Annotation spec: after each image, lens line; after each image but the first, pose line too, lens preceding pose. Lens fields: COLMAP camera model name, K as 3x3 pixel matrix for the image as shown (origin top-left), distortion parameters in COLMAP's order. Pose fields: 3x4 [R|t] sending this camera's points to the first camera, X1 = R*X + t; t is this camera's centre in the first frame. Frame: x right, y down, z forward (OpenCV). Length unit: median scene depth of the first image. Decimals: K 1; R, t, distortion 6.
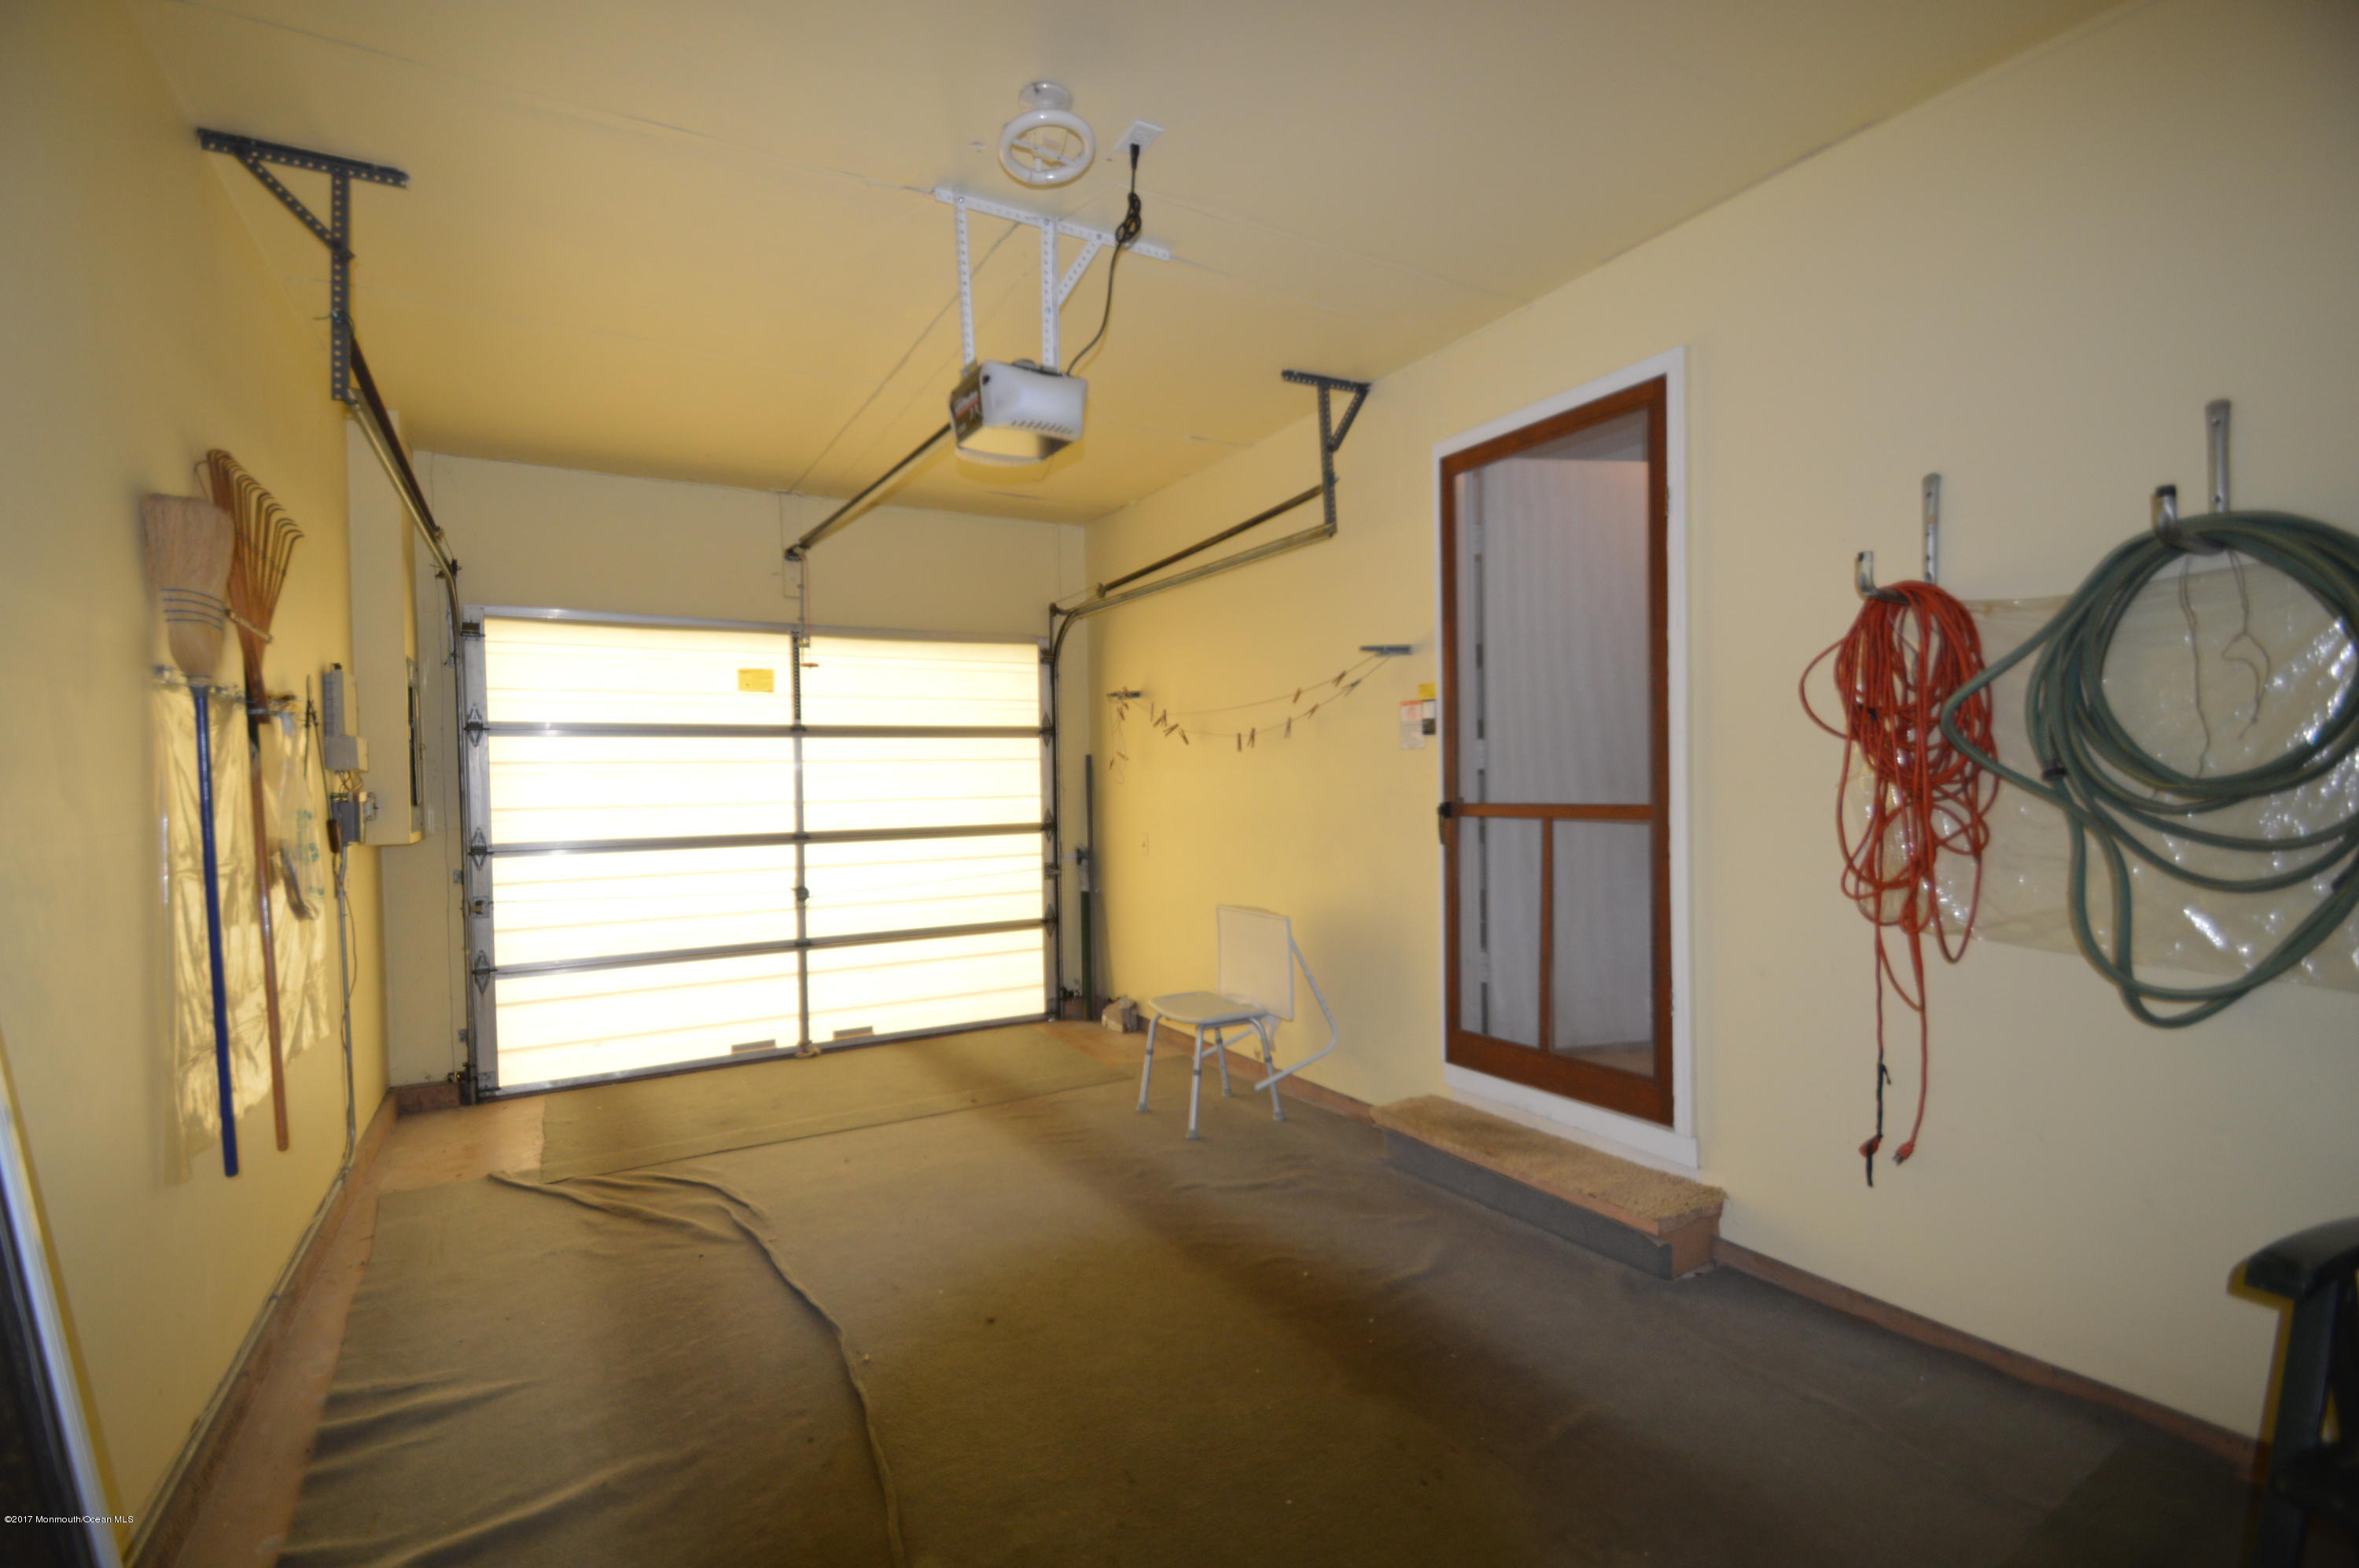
lens RADIAL K [[1032.3, 0, 1154.1], [0, 1032.3, 801.6], [0, 0, 1]] dist [0.003857, -0.012322]
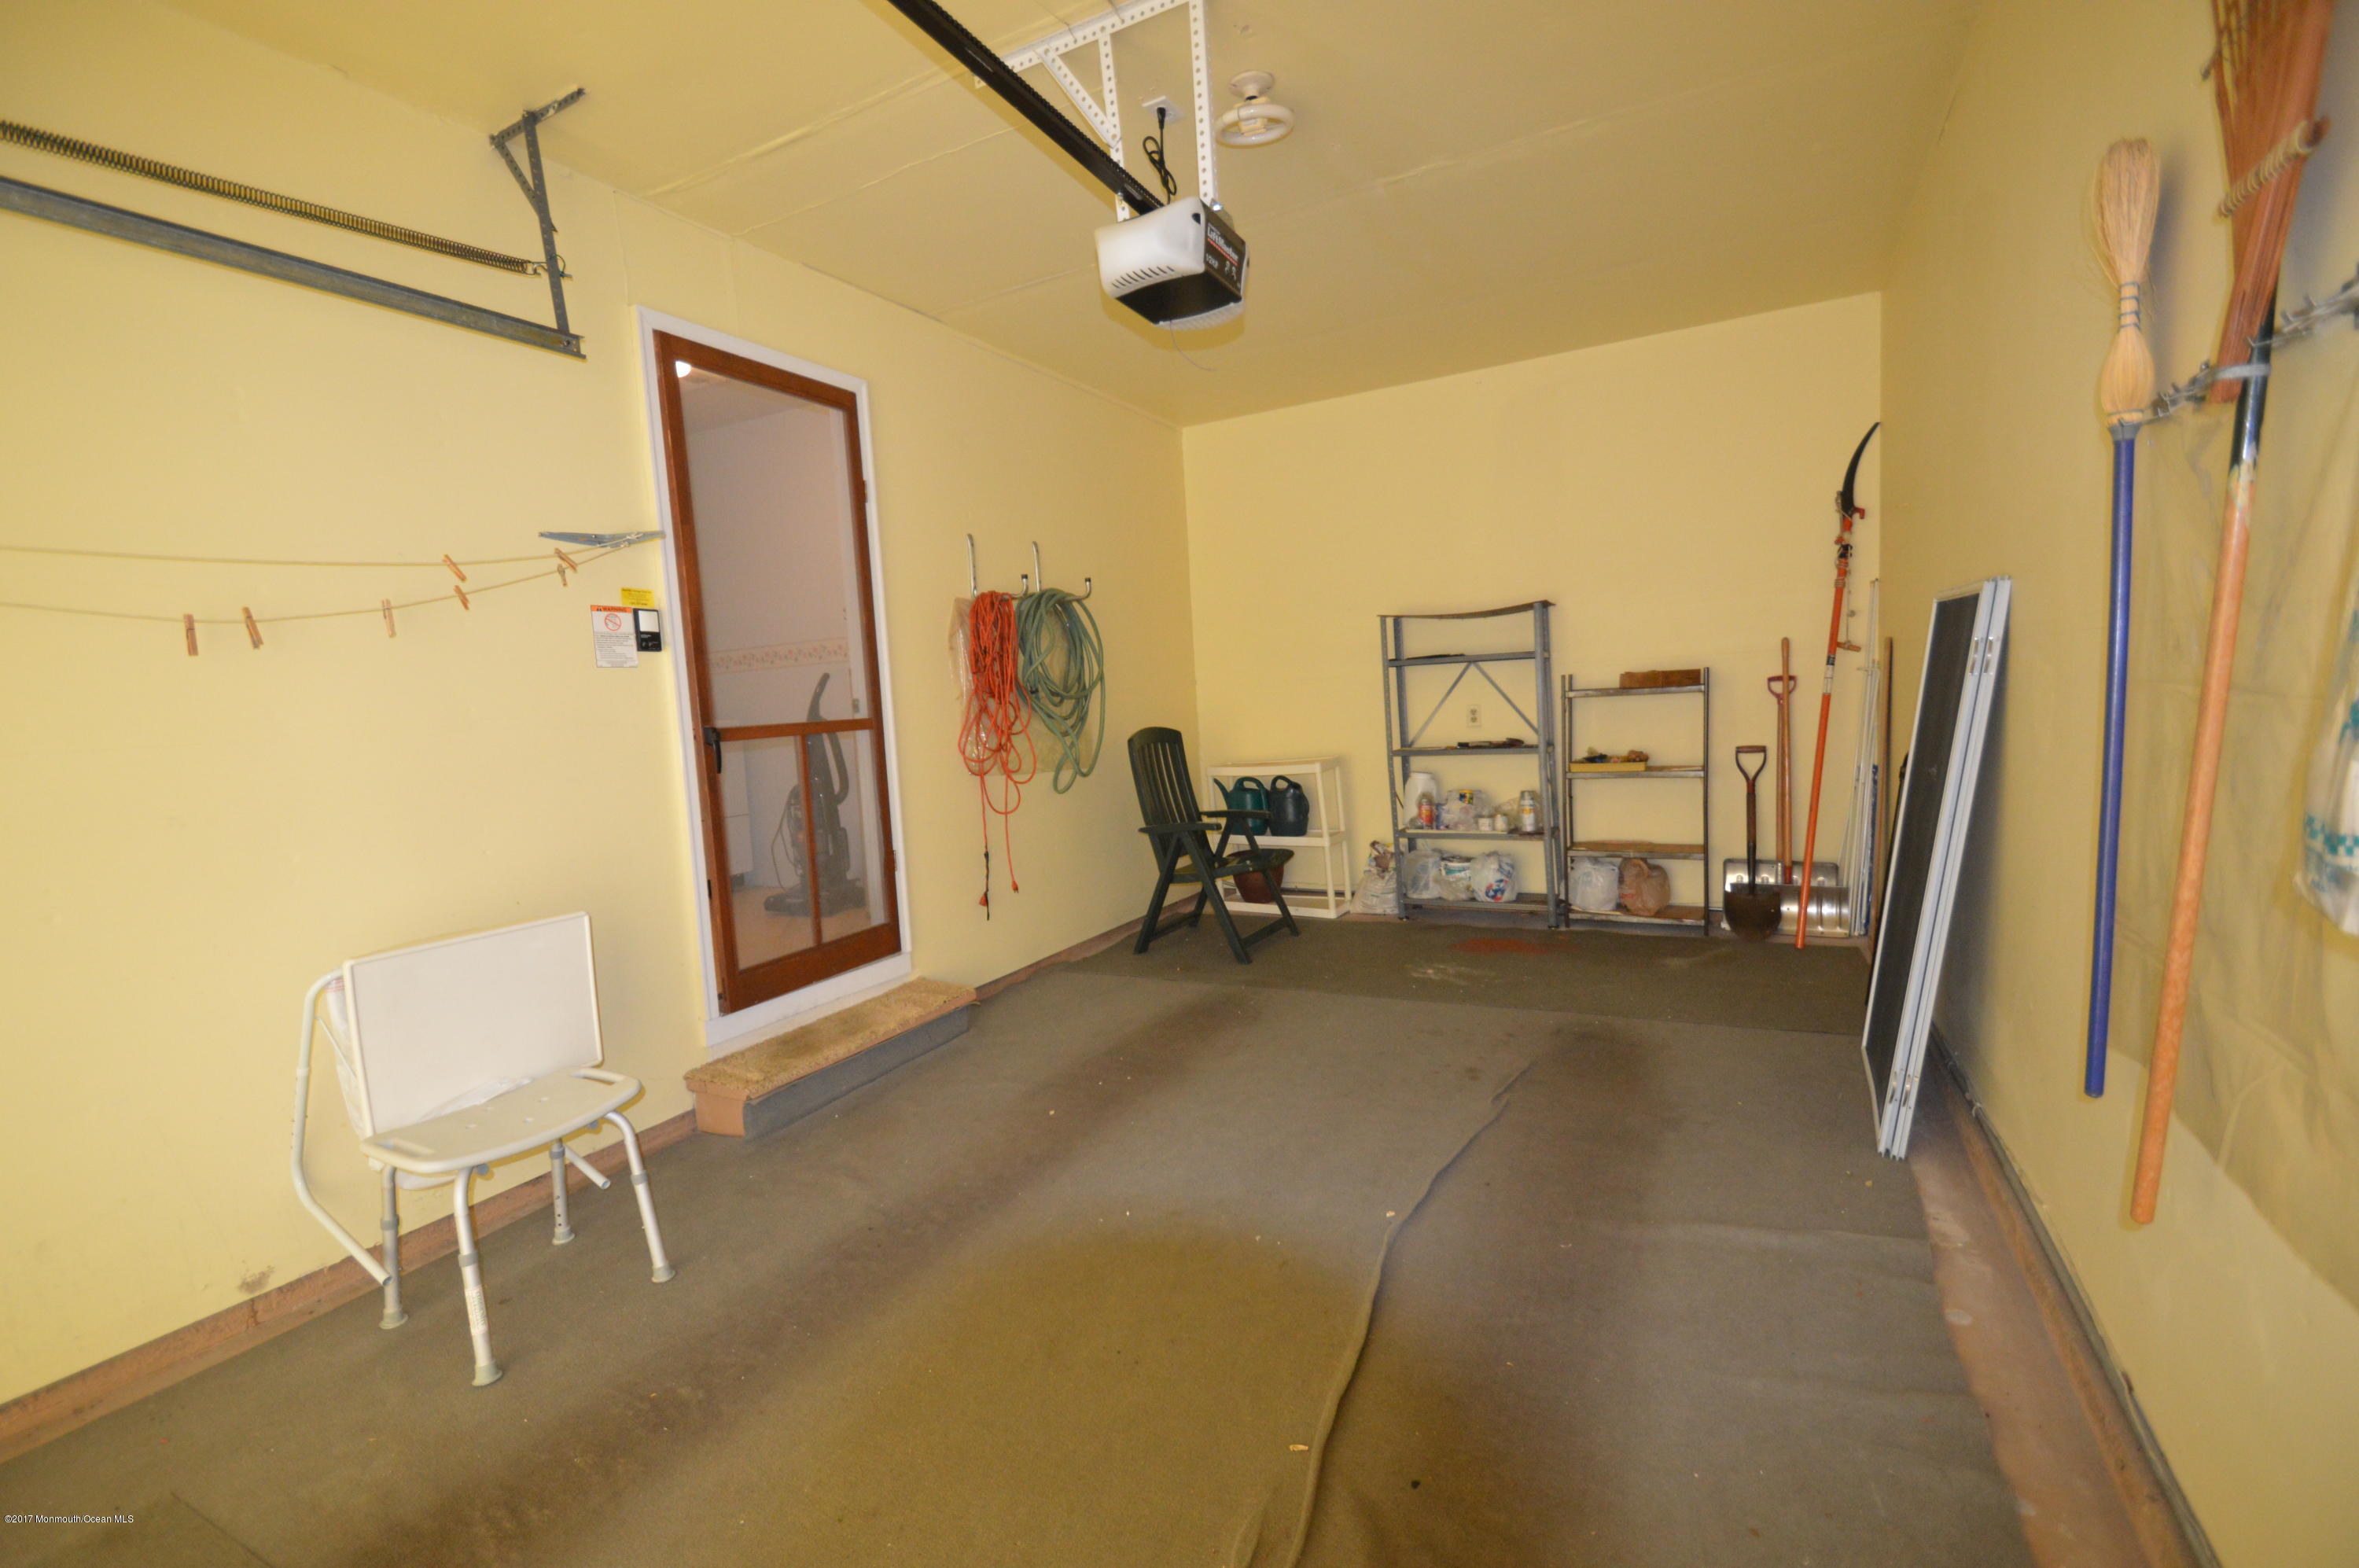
lens RADIAL K [[1032.3, 0, 1154.1], [0, 1032.3, 801.6], [0, 0, 1]] dist [0.003857, -0.012322]
pose [[-0.508430, -0.045684, 0.859891, -0.727829], [0.076391, 0.992262, 0.097884, 0.005872], [-0.857708, 0.115455, -0.501006, 1.181097]]
